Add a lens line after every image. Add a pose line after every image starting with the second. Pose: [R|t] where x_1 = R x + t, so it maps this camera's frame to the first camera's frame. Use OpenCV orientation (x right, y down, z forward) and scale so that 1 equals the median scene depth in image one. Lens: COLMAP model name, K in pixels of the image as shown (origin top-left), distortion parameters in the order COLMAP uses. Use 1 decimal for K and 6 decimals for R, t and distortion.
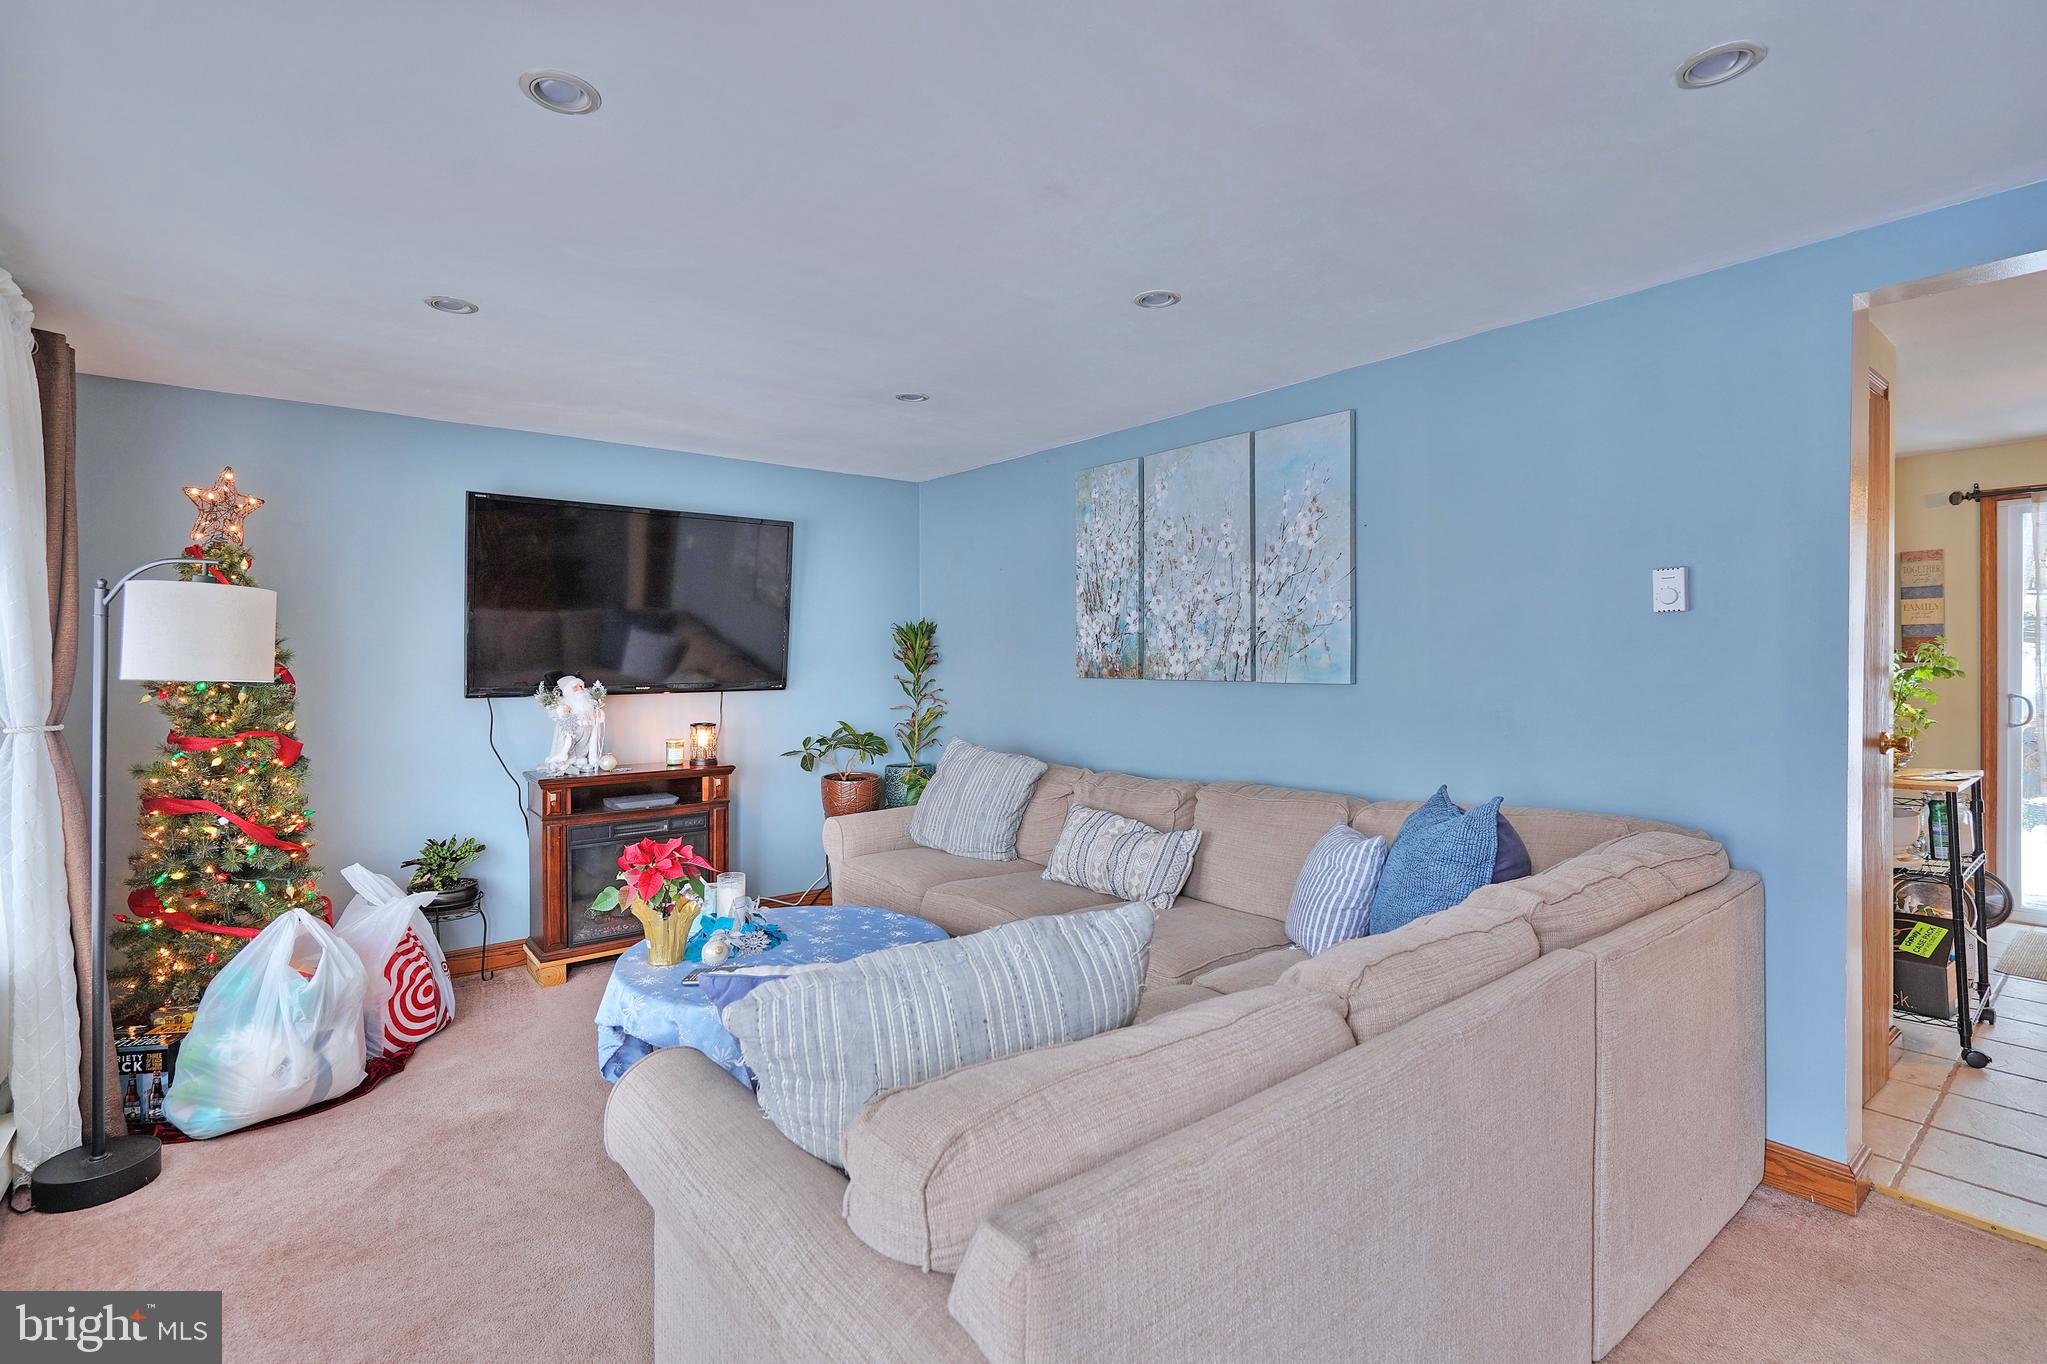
lens RADIAL K [[941.8, 0, 1015.3], [0, 941.8, 665.5], [0, 0, 1]] dist [-0.002930, 0.001230]
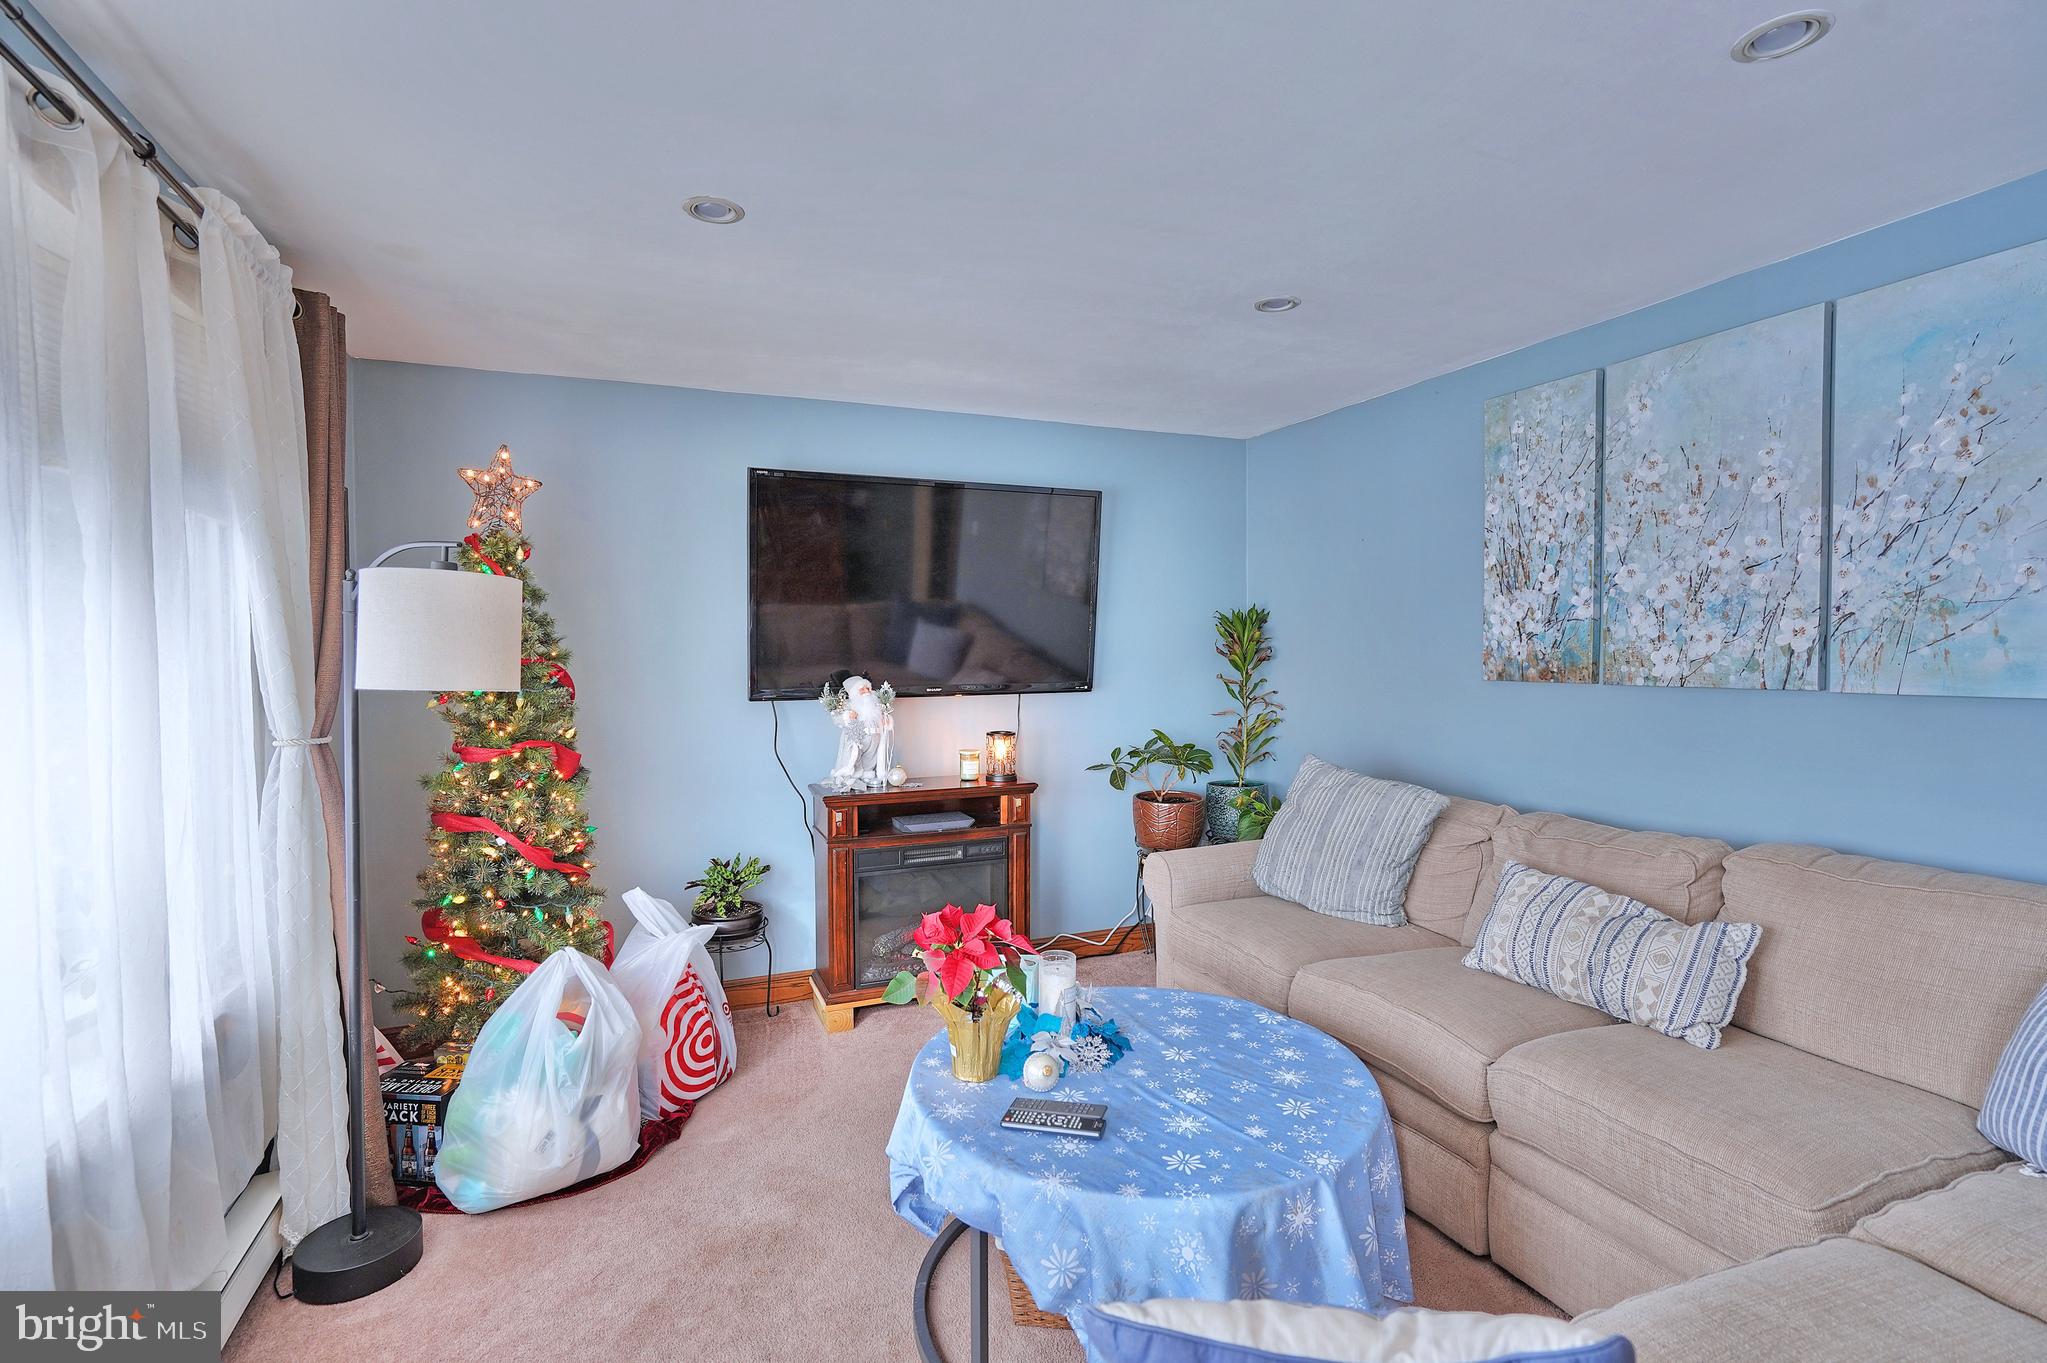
lens RADIAL K [[941.8, 0, 1015.3], [0, 941.8, 665.0], [0, 0, 1]] dist [-0.002930, 0.001230]
pose [[0.961557, 0.000543, -0.274604, -0.105790], [0.002059, 0.999956, 0.009186, -0.008114], [0.274597, -0.009398, 0.961514, 0.231873]]
